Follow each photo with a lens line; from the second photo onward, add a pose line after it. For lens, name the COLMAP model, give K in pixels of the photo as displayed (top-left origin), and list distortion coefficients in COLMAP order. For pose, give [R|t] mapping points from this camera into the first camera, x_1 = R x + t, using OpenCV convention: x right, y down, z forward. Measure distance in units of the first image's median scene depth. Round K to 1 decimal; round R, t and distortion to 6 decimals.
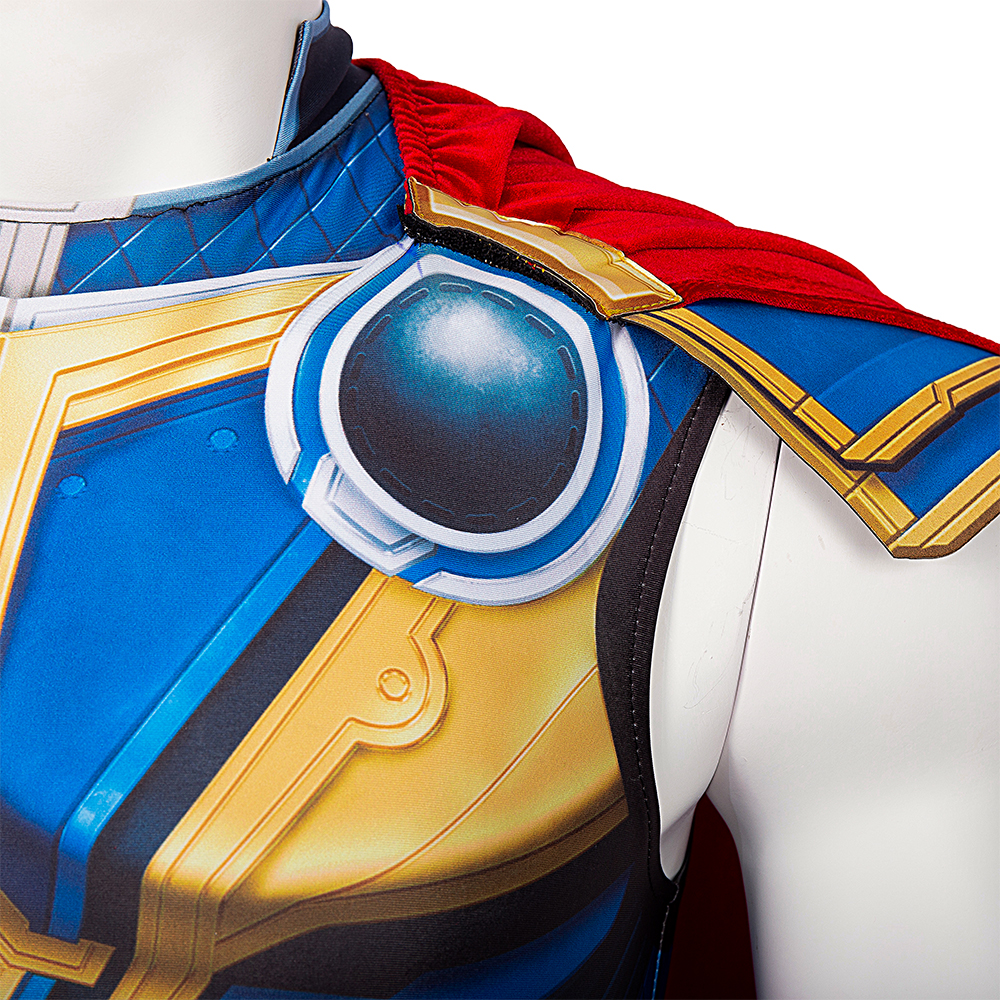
lens RADIAL K [[2734.6, 0, 460.3], [0, 2734.6, 511.0], [0, 0, 1]] dist [0.109544, 0.000000]
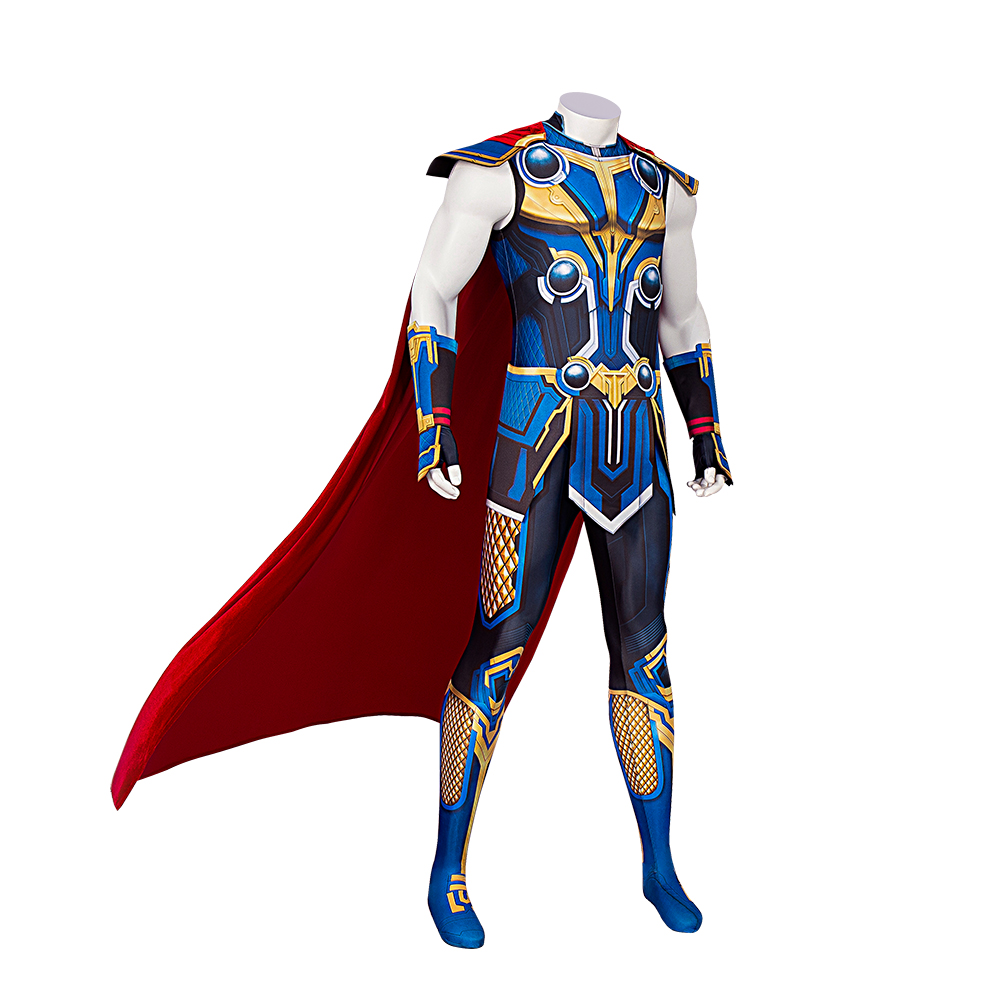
lens RADIAL K [[1573.6, 0, 638.7], [0, 1573.6, 474.0], [0, 0, 1]] dist [0.087663, 0.000000]
pose [[0.817252, -0.054873, 0.573662, -2.674352], [0.012277, 0.996888, 0.077866, 0.466936], [-0.576149, -0.056593, 0.815383, -2.740606]]
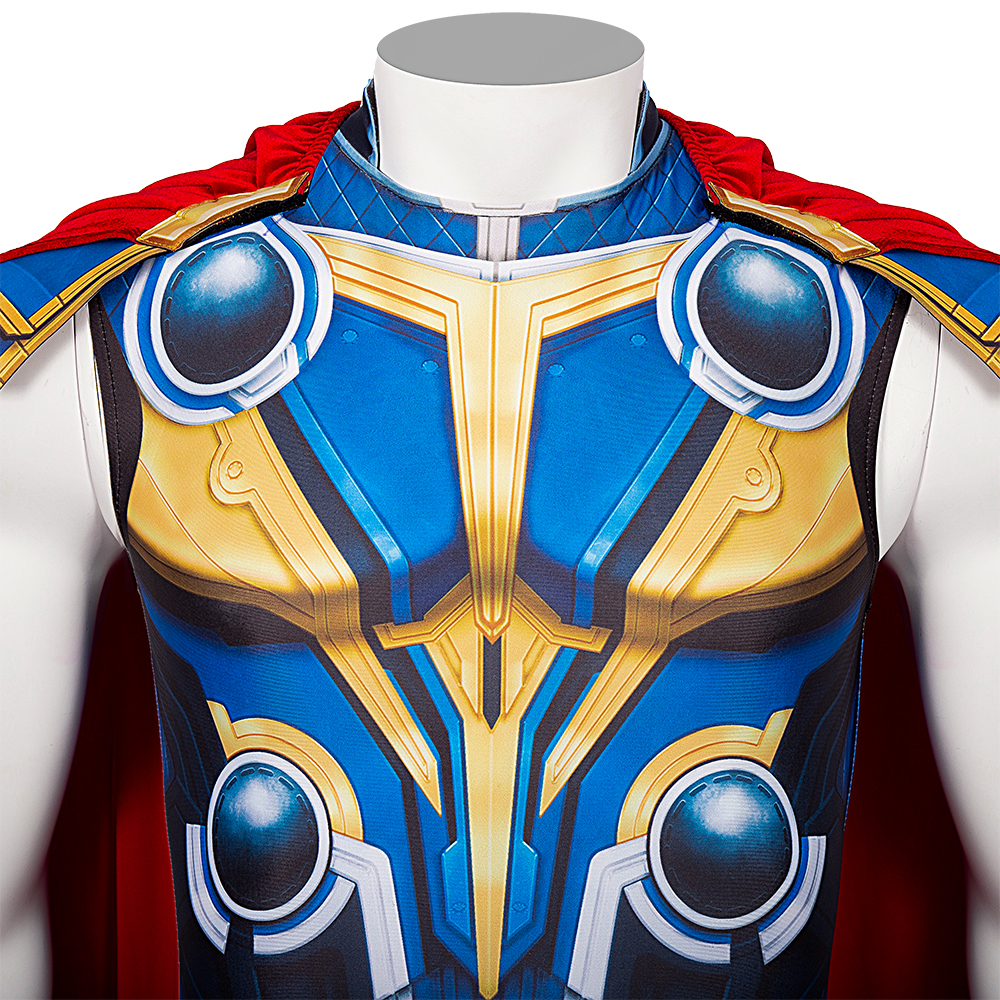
lens RADIAL K [[2255.8, 0, 501.3], [0, 2255.8, 501.9], [0, 0, 1]] dist [0.030455, 0.000000]
pose [[0.995408, -0.040383, 0.086791, -0.288068], [0.037796, 0.998797, 0.031251, 0.026623], [-0.087948, -0.027828, 0.995736, -0.387154]]
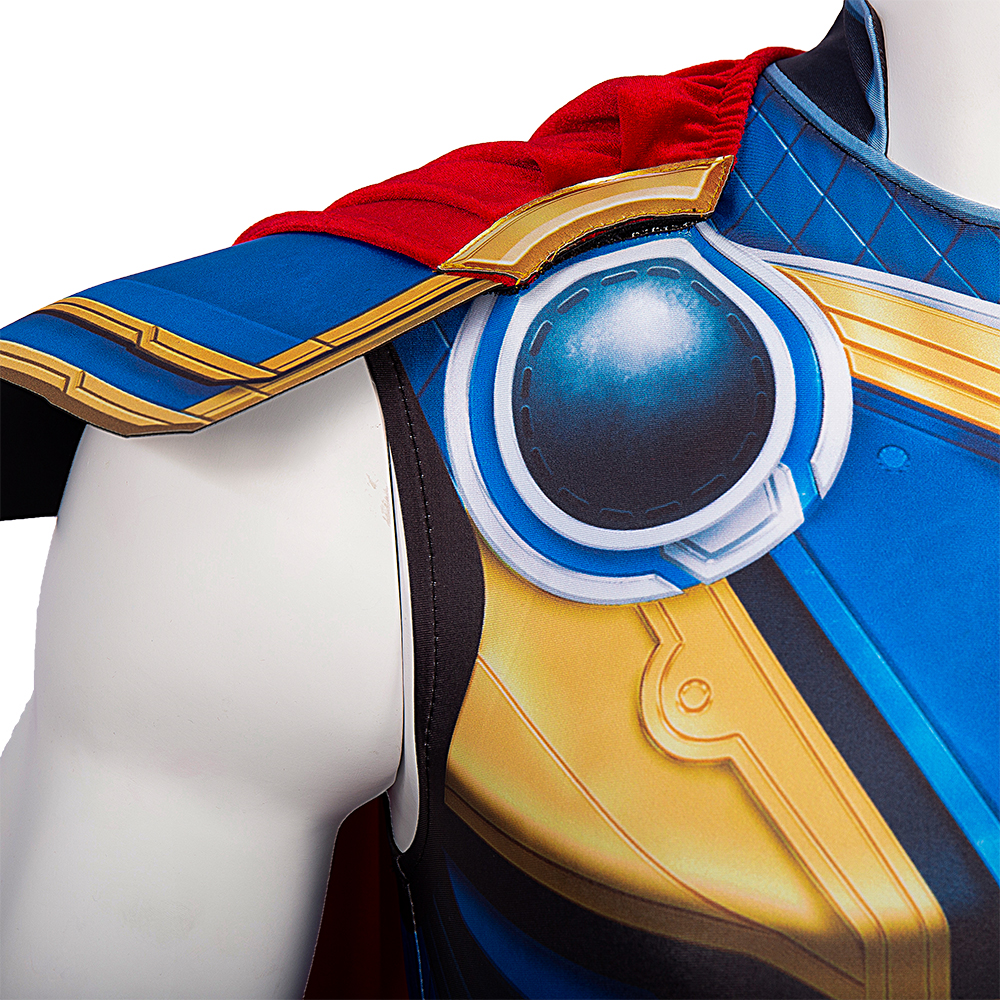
lens RADIAL K [[2734.6, 0, 500.9], [0, 2734.6, 500.7], [0, 0, 1]] dist [0.109544, 0.000000]
pose [[0.985989, 0.002546, 0.166792, -0.540448], [-0.005248, 0.999862, 0.015757, -0.033741], [-0.166729, -0.016411, 0.985866, 0.097990]]
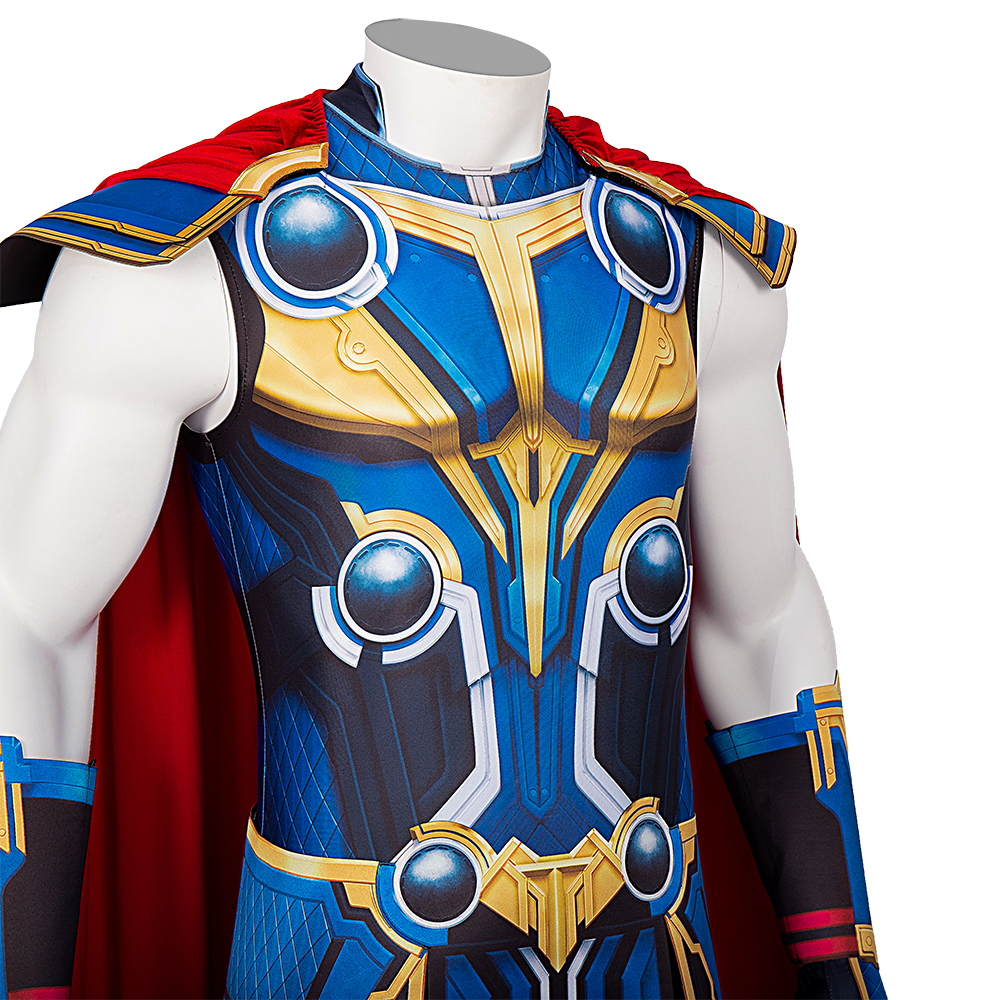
lens RADIAL K [[2637.6, 0, 526.4], [0, 2637.6, 496.0], [0, 0, 1]] dist [0.050726, 0.000000]
pose [[0.852124, -0.096856, 0.514299, -1.439423], [0.050495, 0.993356, 0.103412, -0.062840], [-0.520898, -0.062150, 0.851353, -1.150298]]
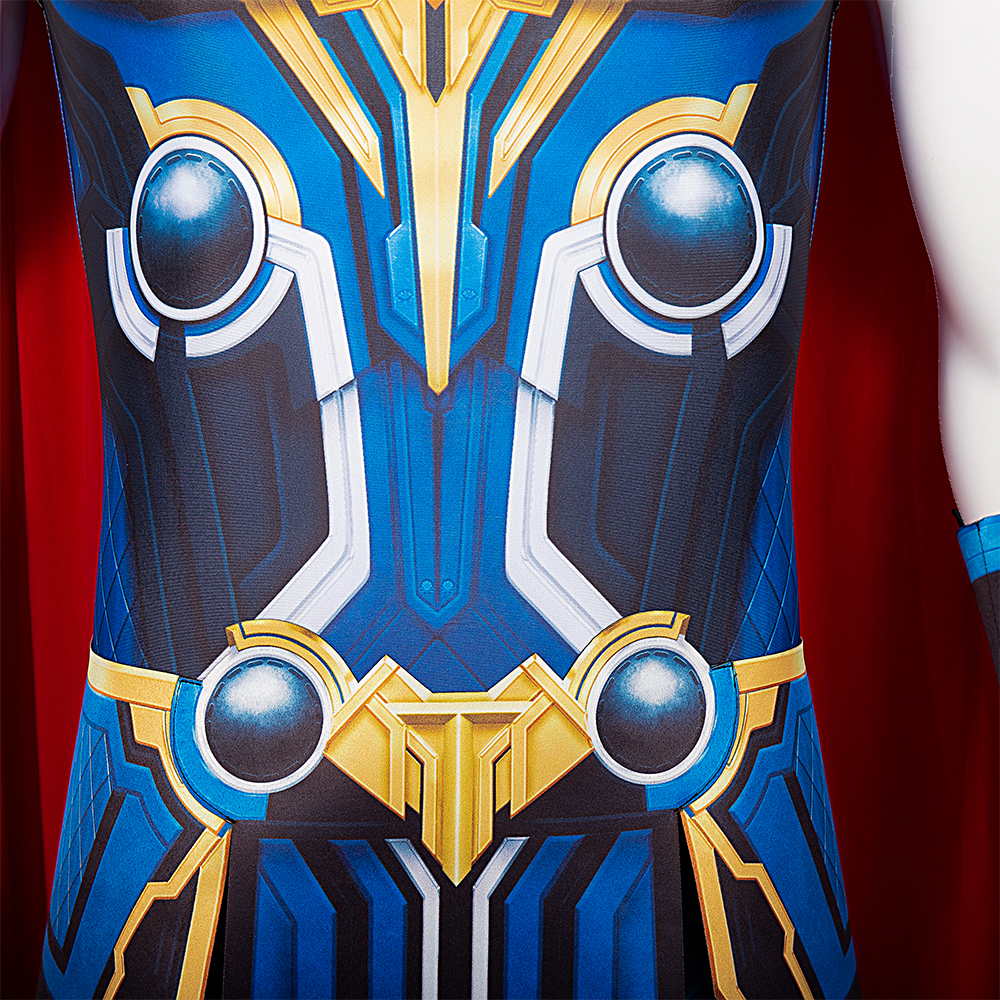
lens RADIAL K [[2637.6, 0, 497.4], [0, 2637.6, 511.5], [0, 0, 1]] dist [0.050726, 0.000000]
pose [[0.990151, -0.073114, 0.119394, -0.339141], [0.053879, 0.986120, 0.157047, 0.194510], [-0.129219, -0.149067, 0.980348, -0.523115]]
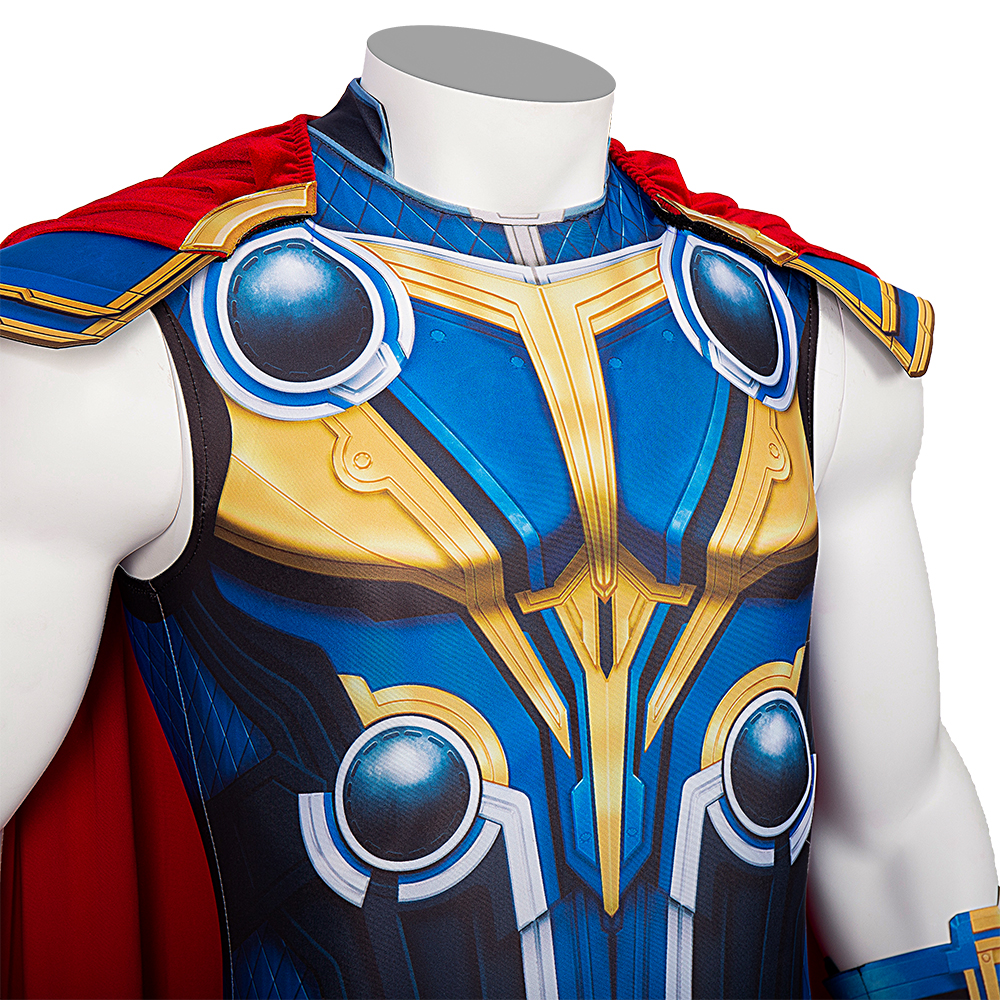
lens RADIAL K [[2734.6, 0, 522.1], [0, 2734.6, 491.8], [0, 0, 1]] dist [0.109544, 0.000000]
pose [[0.846135, -0.079641, 0.526984, -1.179531], [0.060059, 0.996722, 0.054199, -0.026237], [-0.529573, -0.014210, 0.848145, -0.595093]]
